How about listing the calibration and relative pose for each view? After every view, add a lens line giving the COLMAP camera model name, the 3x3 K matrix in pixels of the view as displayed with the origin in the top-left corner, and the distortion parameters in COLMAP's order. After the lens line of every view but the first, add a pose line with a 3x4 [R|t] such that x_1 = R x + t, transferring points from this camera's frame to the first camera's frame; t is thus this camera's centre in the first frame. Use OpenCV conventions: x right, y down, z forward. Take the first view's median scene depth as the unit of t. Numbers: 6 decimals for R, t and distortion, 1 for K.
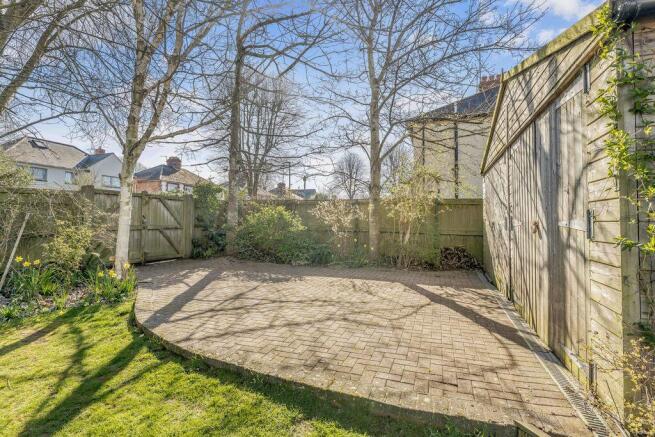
lens RADIAL K [[300.8, 0, 331.2], [0, 300.8, 217.0], [0, 0, 1]] dist [-0.002692, -0.000448]
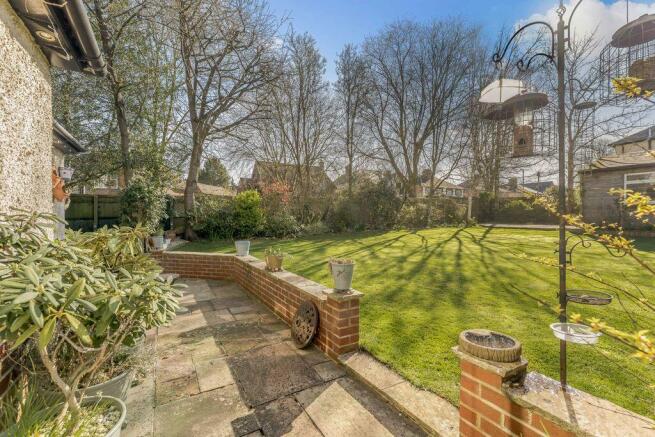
lens RADIAL K [[300.8, 0, 327.3], [0, 300.8, 220.1], [0, 0, 1]] dist [-0.002692, -0.000448]
pose [[0.758108, -0.000733, -0.652129, 0.195169], [0.014722, 0.999764, 0.015990, 0.054245], [0.651963, -0.021723, 0.757939, -1.577677]]
